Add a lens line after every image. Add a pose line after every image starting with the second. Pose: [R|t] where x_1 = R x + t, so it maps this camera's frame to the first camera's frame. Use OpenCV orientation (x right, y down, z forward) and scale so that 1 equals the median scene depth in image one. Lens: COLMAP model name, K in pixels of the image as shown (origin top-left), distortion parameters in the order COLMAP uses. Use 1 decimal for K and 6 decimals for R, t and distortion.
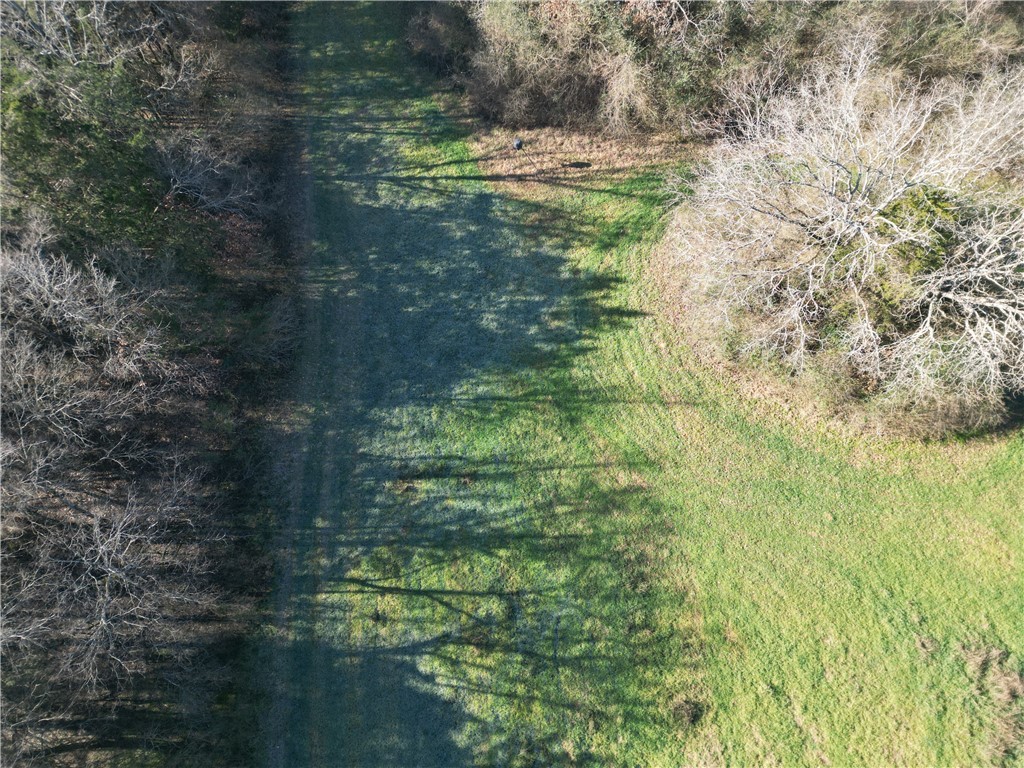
lens RADIAL K [[719.3, 0, 512.0], [0, 719.3, 384.0], [0, 0, 1]] dist [0.090272, -0.076286]
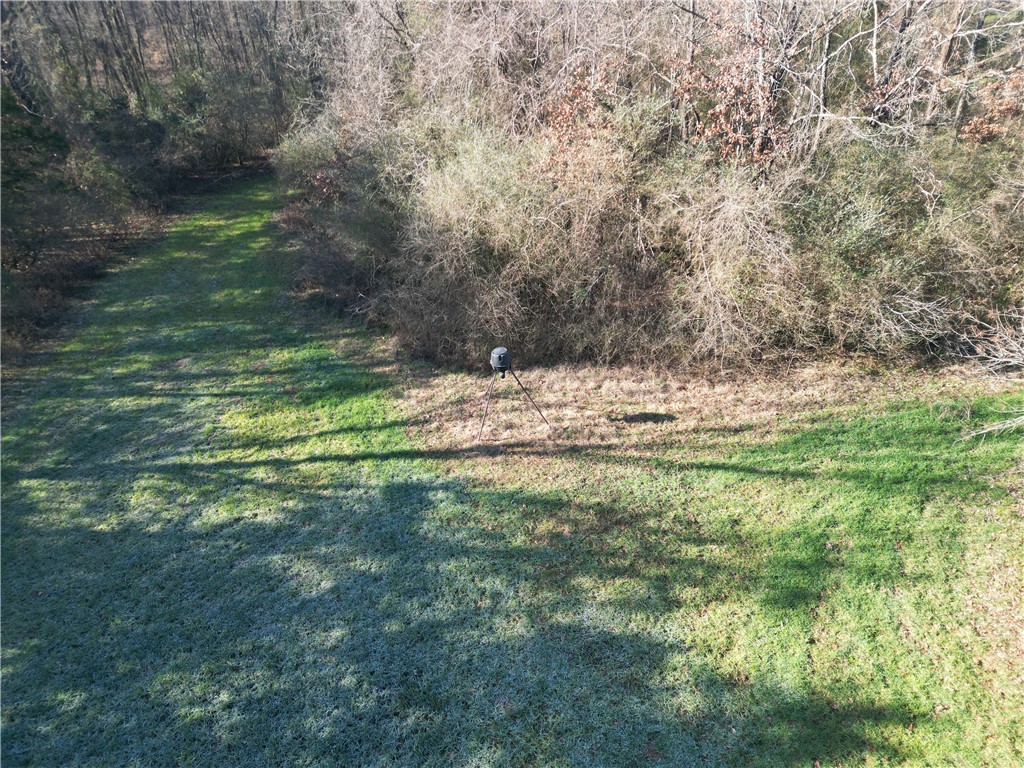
lens RADIAL K [[719.3, 0, 512.0], [0, 719.3, 384.0], [0, 0, 1]] dist [0.090272, -0.076286]
pose [[0.998645, -0.002136, 0.051992, -0.003601], [0.032857, 0.800659, -0.598218, -0.089266], [-0.040350, 0.599116, 0.799645, 0.752161]]
